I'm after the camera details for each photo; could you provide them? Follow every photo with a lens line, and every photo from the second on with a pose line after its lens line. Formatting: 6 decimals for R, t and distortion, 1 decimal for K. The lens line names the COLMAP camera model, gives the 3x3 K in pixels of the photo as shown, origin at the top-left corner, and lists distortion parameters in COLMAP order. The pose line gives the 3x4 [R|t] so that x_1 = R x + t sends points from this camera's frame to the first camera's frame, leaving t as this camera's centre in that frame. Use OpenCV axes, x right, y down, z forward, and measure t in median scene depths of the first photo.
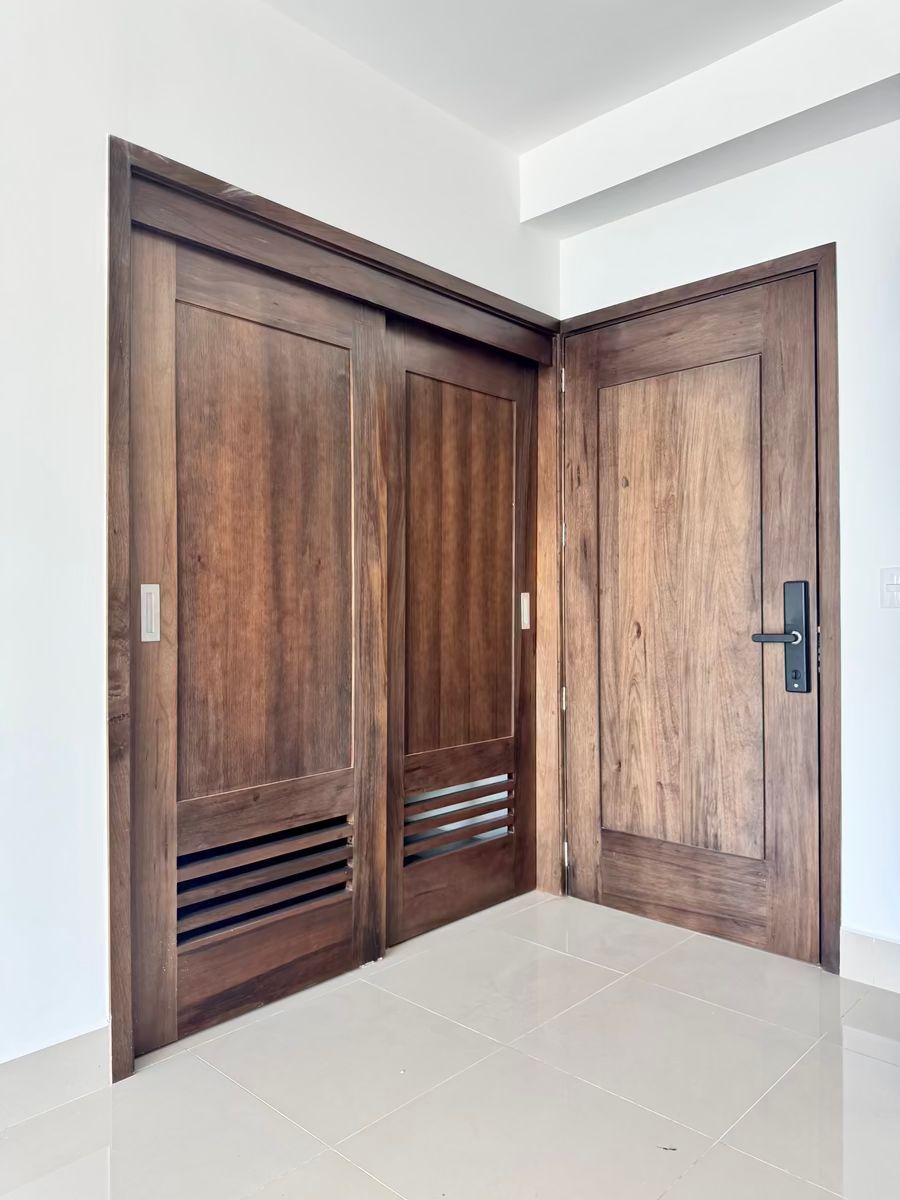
lens RADIAL K [[850.7, 0, 446.7], [0, 850.7, 604.3], [0, 0, 1]] dist [0.034828, -0.029412]
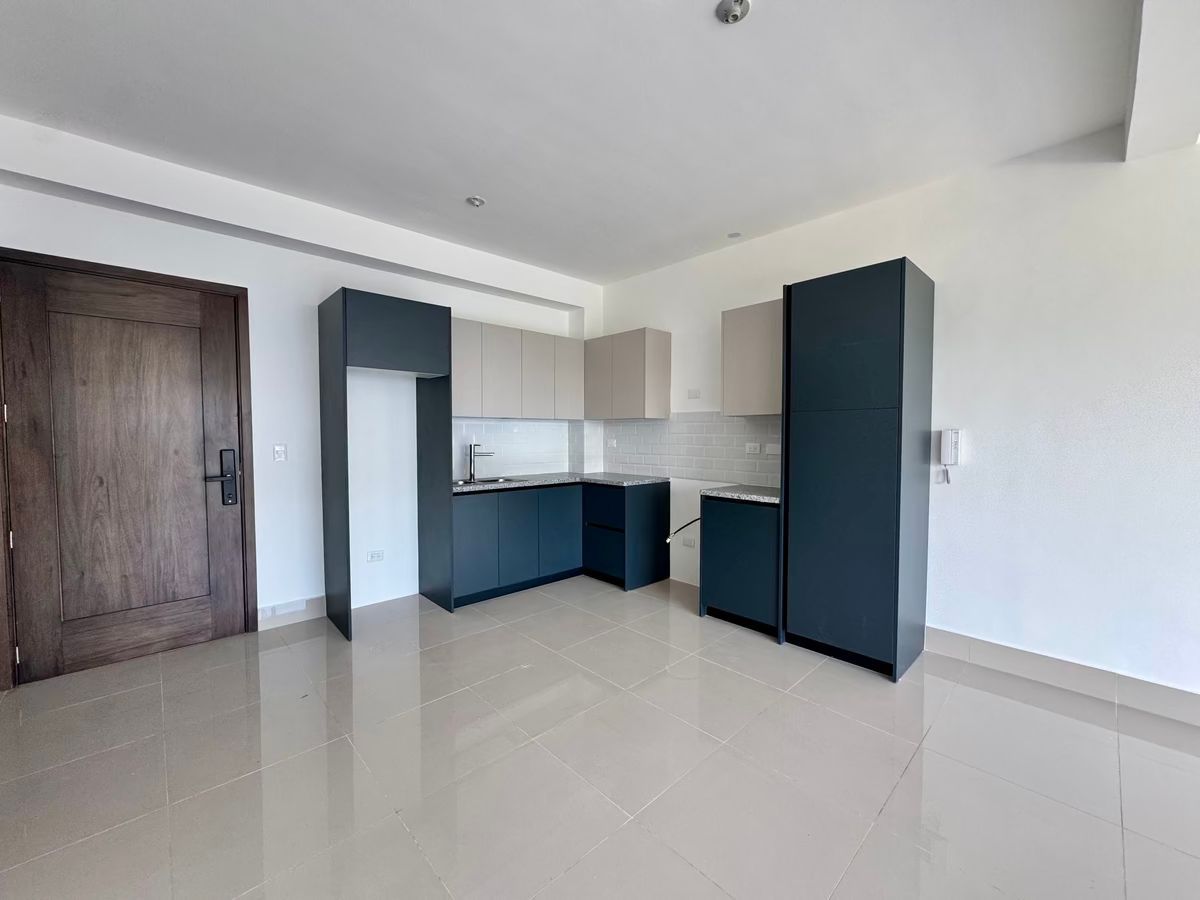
lens RADIAL K [[478.6, 0, 602.5], [0, 478.6, 448.6], [0, 0, 1]] dist [0.000259, -0.000306]
pose [[0.056634, -0.029945, 0.997946, -0.615799], [-0.001469, 0.999547, 0.030077, -0.059920], [-0.998394, -0.003170, 0.056565, 0.055517]]
